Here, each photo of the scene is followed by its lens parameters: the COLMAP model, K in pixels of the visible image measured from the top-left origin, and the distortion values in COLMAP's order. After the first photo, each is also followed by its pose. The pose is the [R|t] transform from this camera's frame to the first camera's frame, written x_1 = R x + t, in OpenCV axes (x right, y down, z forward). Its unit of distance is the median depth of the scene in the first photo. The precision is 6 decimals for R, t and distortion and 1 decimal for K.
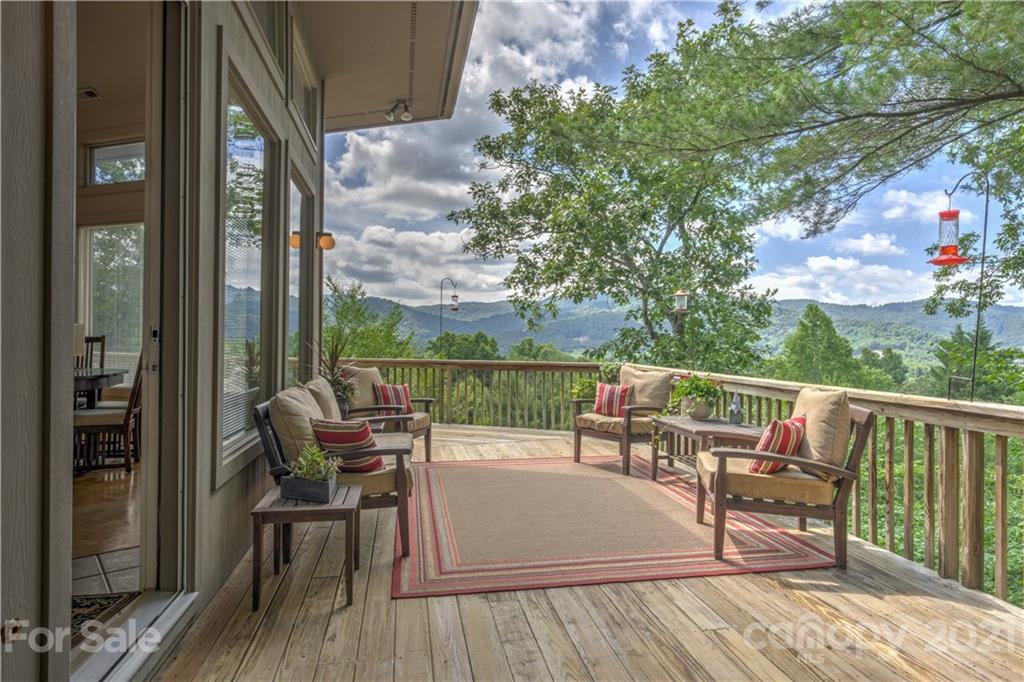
lens RADIAL K [[572.7, 0, 518.7], [0, 572.7, 341.6], [0, 0, 1]] dist [-0.000408, 0.014870]
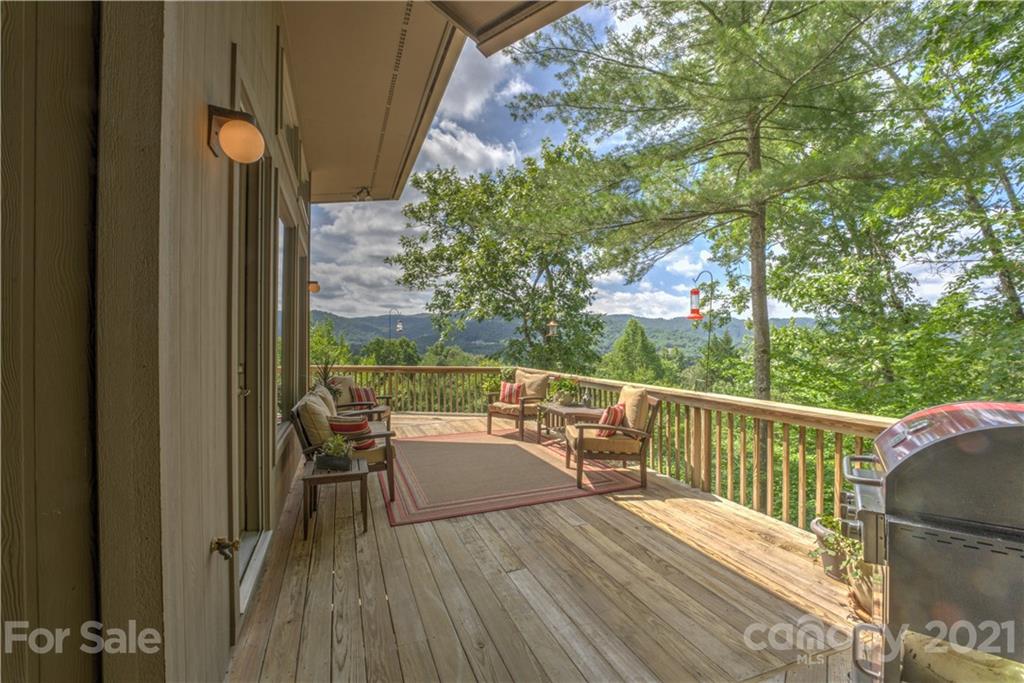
lens RADIAL K [[407.8, 0, 519.2], [0, 407.8, 340.7], [0, 0, 1]] dist [-0.024048, 0.000070]
pose [[0.978405, -0.002213, 0.206684, -0.074657], [0.004611, 0.999928, -0.011120, -0.047590], [-0.206645, 0.011833, 0.978344, -0.152713]]
